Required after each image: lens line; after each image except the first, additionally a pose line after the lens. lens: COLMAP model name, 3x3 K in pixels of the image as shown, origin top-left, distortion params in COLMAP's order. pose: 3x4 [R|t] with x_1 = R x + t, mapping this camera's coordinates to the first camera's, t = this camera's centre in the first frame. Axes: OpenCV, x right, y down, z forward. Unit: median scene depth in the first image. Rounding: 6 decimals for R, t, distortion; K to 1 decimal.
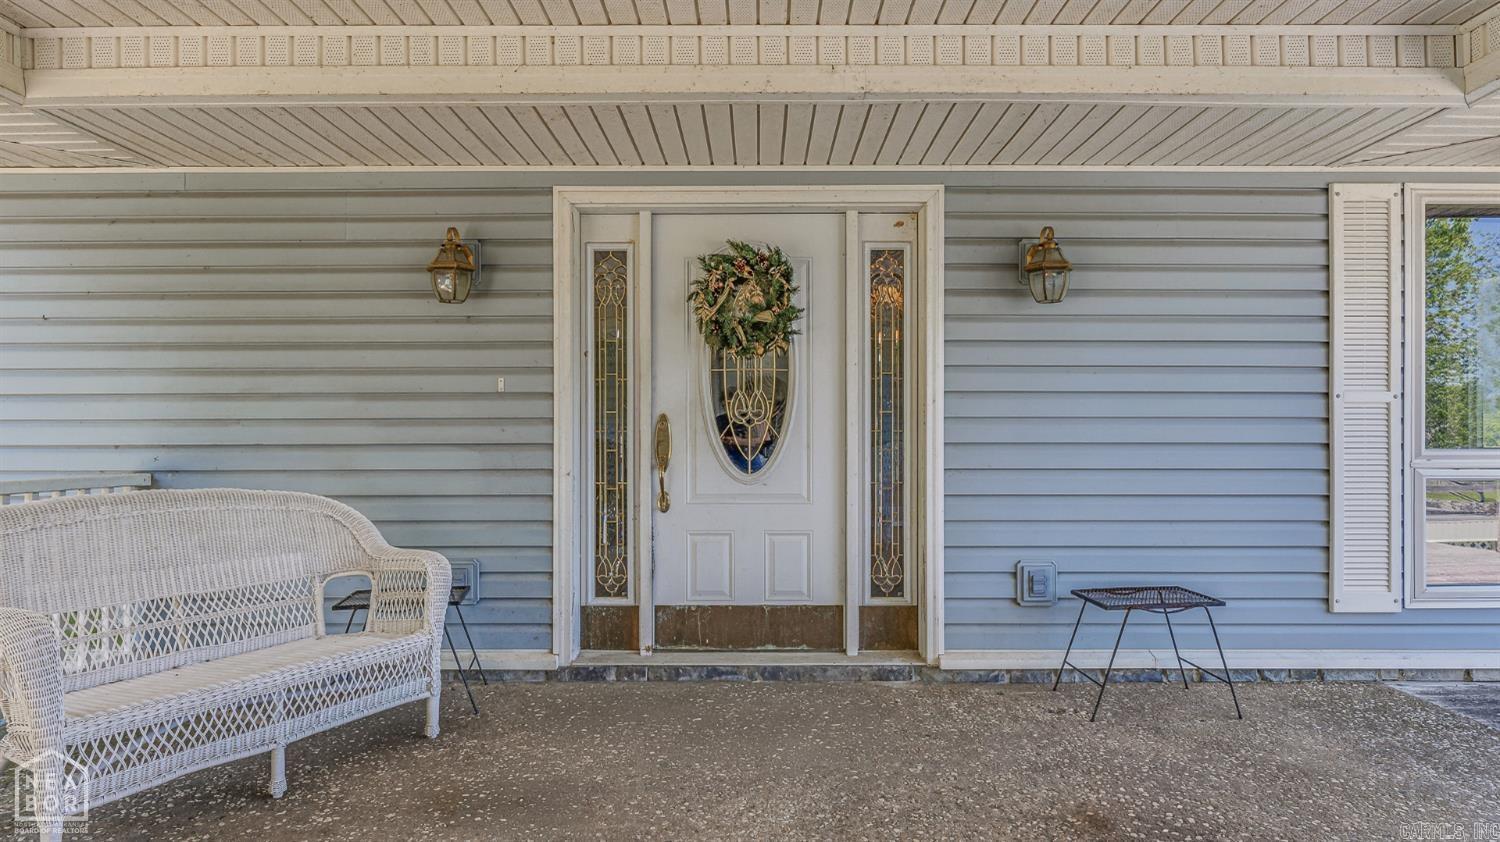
lens RADIAL K [[861.1, 0, 753.8], [0, 861.1, 442.3], [0, 0, 1]] dist [-0.012274, 0.005334]
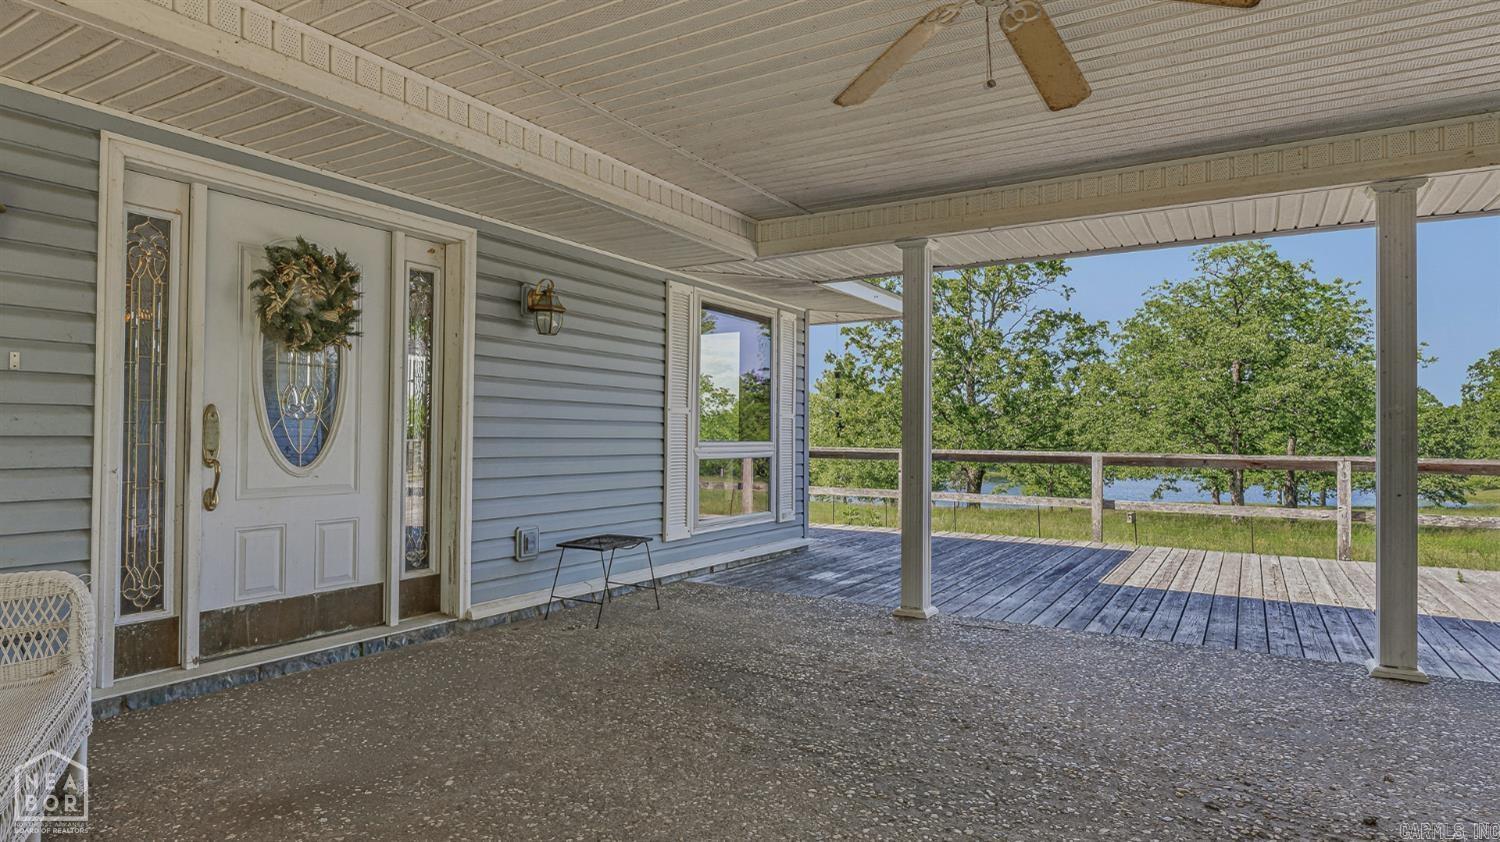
lens RADIAL K [[861.1, 0, 746.3], [0, 861.1, 423.9], [0, 0, 1]] dist [-0.012274, 0.005334]
pose [[0.507334, 0.017183, 0.861578, -0.628218], [-0.001833, 0.999820, -0.018860, 0.004415], [-0.861747, 0.007989, 0.507275, 0.032961]]
